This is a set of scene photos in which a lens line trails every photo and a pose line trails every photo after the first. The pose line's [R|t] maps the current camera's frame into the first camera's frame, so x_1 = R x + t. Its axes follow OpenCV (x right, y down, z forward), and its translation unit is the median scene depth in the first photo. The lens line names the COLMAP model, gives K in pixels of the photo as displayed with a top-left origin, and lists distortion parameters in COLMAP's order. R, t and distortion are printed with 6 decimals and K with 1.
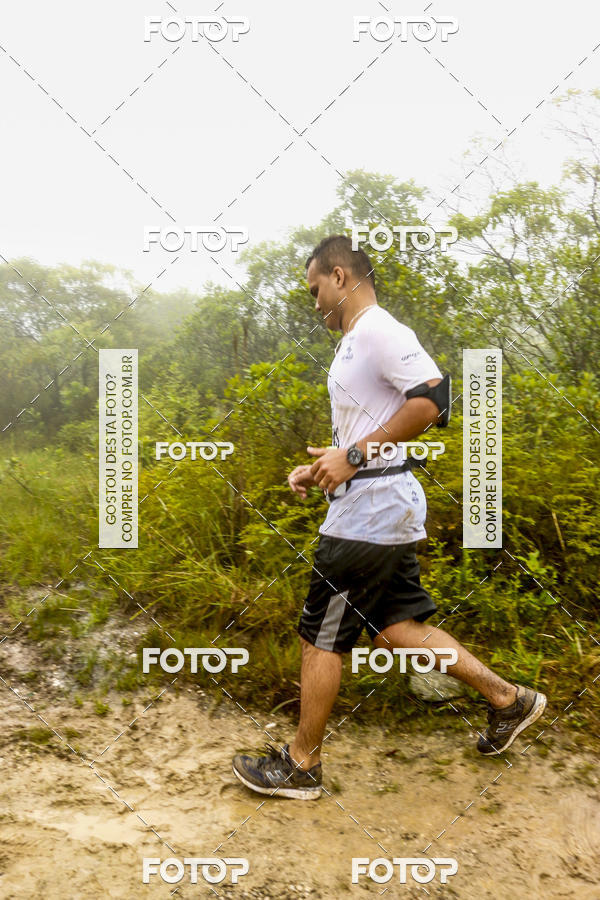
lens RADIAL K [[818.7, 0, 302.3], [0, 818.7, 455.8], [0, 0, 1]] dist [-0.154046, 0.199597]
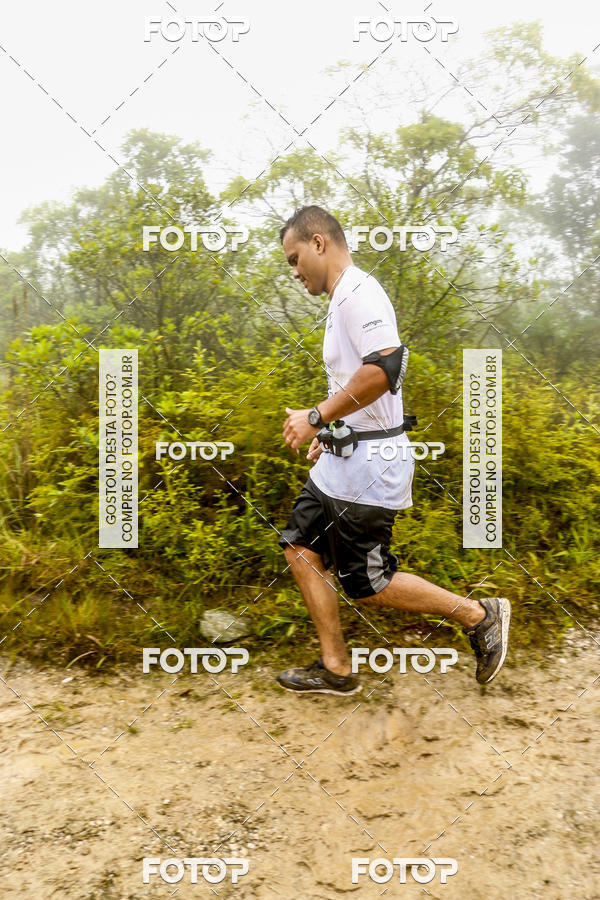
lens RADIAL K [[818.7, 0, 302.3], [0, 818.7, 455.8], [0, 0, 1]] dist [-0.154046, 0.199597]
pose [[0.969301, -0.047049, 0.241335, 0.016899], [0.036013, 0.998103, 0.049940, 0.010052], [-0.243226, -0.039715, 0.969156, -0.046069]]
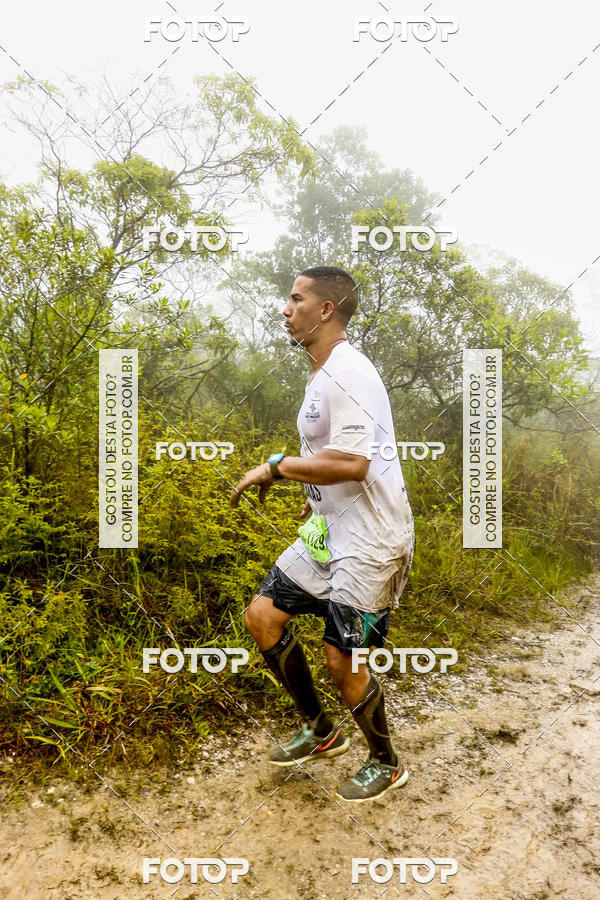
lens RADIAL K [[822.2, 0, 303.8], [0, 822.2, 450.1], [0, 0, 1]] dist [-0.153286, 0.200624]
pose [[0.856807, -0.005654, 0.515606, 0.237670], [0.018757, 0.999620, -0.020209, 0.007228], [-0.515296, 0.026986, 0.856588, 0.059647]]
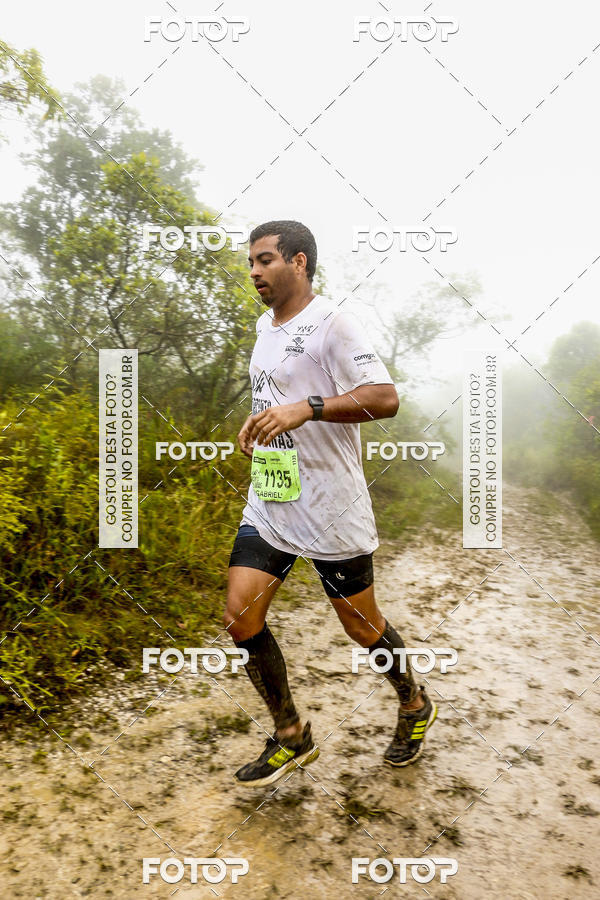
lens RADIAL K [[819.8, 0, 304.7], [0, 819.8, 451.6], [0, 0, 1]] dist [-0.157471, 0.206329]
pose [[0.667118, -0.008525, 0.744904, 0.313668], [-0.007120, 0.999816, 0.017819, 0.008094], [-0.744918, -0.017191, 0.666934, 0.111735]]
